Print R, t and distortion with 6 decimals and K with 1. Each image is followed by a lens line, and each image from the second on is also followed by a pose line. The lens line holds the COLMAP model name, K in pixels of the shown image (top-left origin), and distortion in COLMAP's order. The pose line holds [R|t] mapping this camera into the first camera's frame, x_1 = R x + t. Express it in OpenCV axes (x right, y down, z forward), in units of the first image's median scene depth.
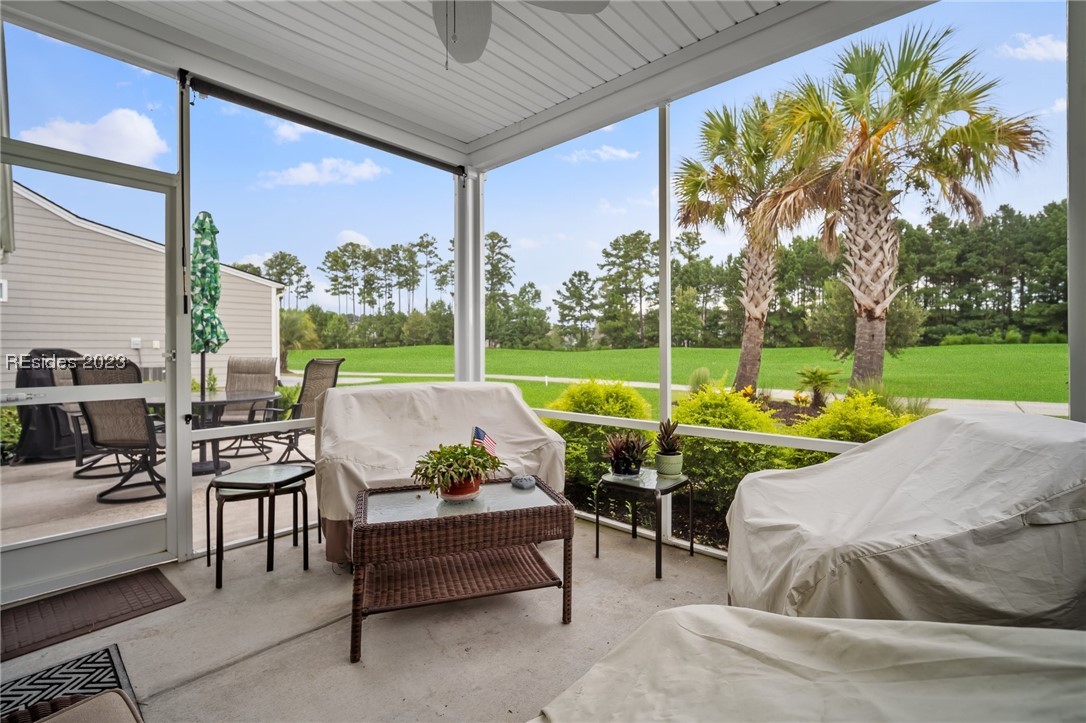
lens RADIAL K [[478.2, 0, 541.5], [0, 478.2, 358.5], [0, 0, 1]] dist [0.000493, -0.000607]
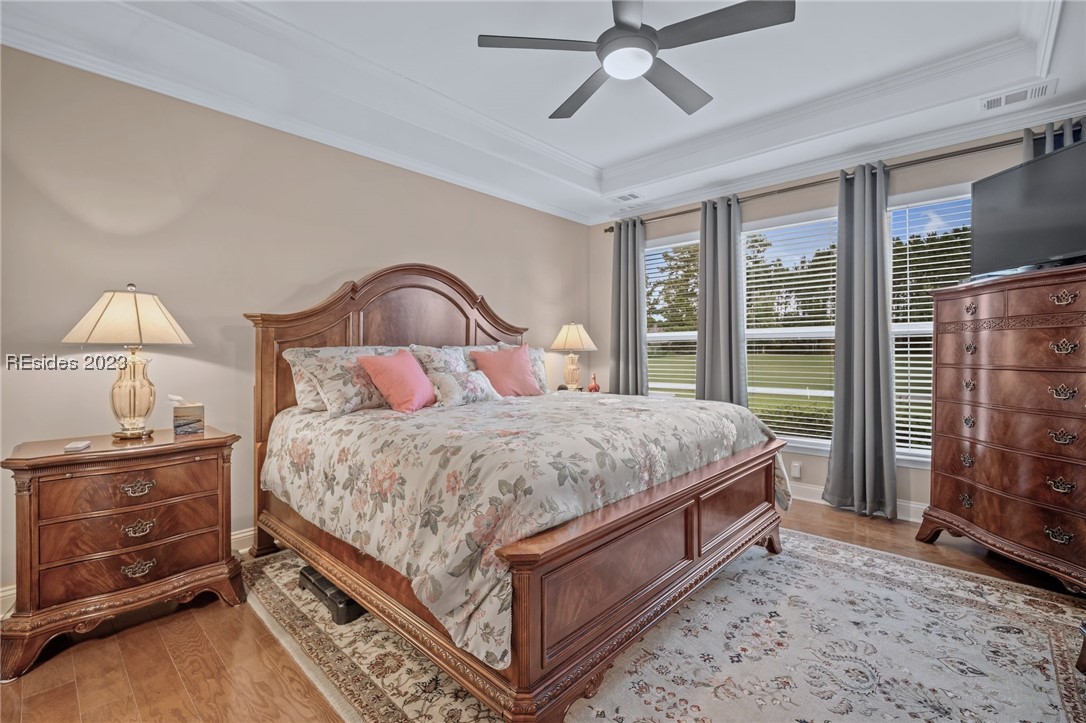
lens RADIAL K [[478.2, 0, 542.7], [0, 478.2, 355.8], [0, 0, 1]] dist [0.000493, -0.000607]
pose [[0.999927, 0.002443, -0.011809, -0.105197], [-0.002632, 0.999868, -0.016026, -0.001797], [0.011768, 0.016056, 0.999802, 0.028755]]
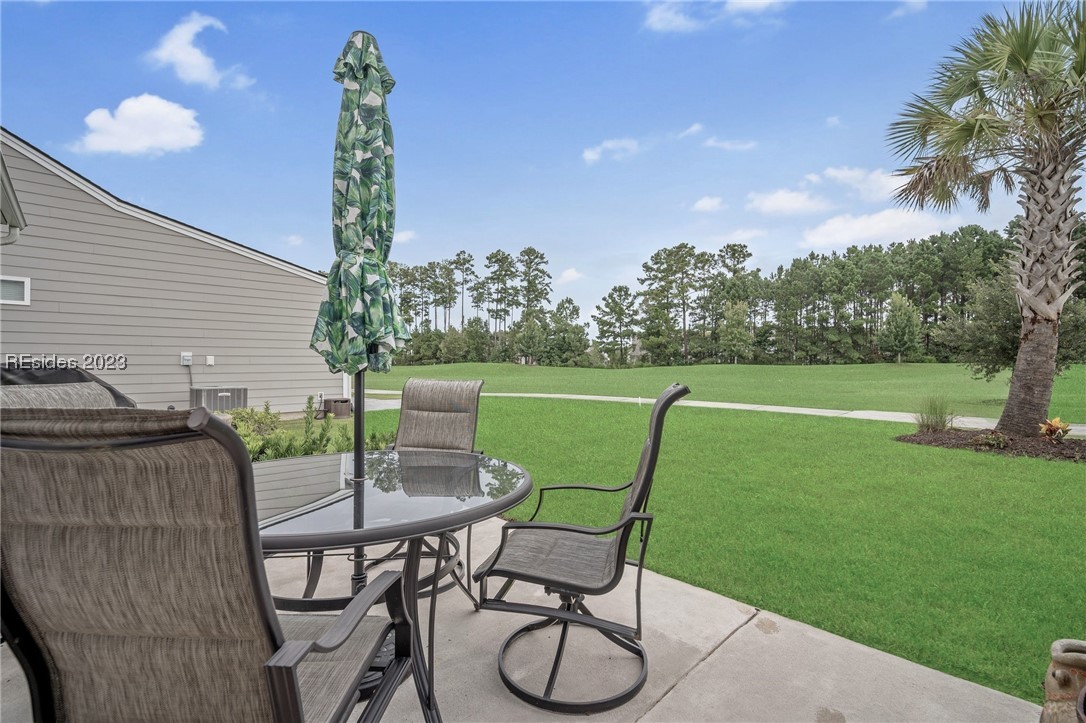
lens RADIAL K [[478.2, 0, 544.0], [0, 478.2, 363.9], [0, 0, 1]] dist [0.000493, -0.000607]
pose [[0.998442, -0.002686, -0.055738, -0.019951], [0.001300, 0.999690, -0.024882, -0.000293], [0.055787, 0.024771, 0.998135, 0.022749]]
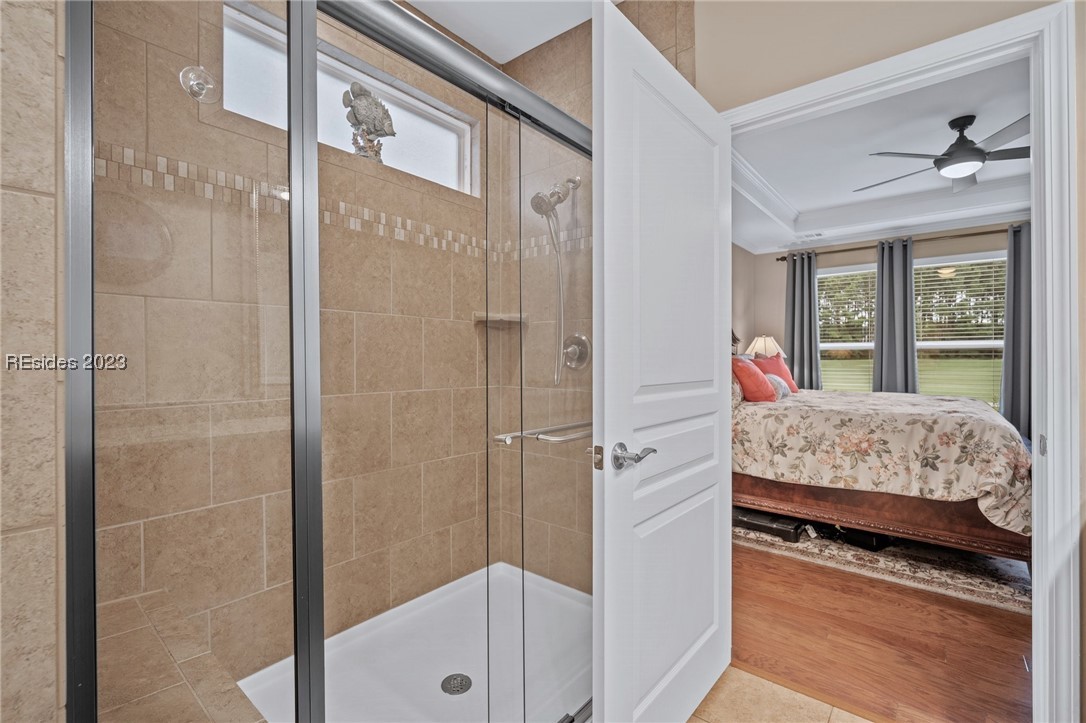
lens RADIAL K [[478.2, 0, 542.8], [0, 478.2, 361.5], [0, 0, 1]] dist [0.000493, -0.000607]
pose [[0.998880, -0.002051, 0.047266, -0.670899], [0.002692, 0.999905, -0.013518, -0.003516], [-0.047234, 0.013630, 0.998791, -0.175109]]
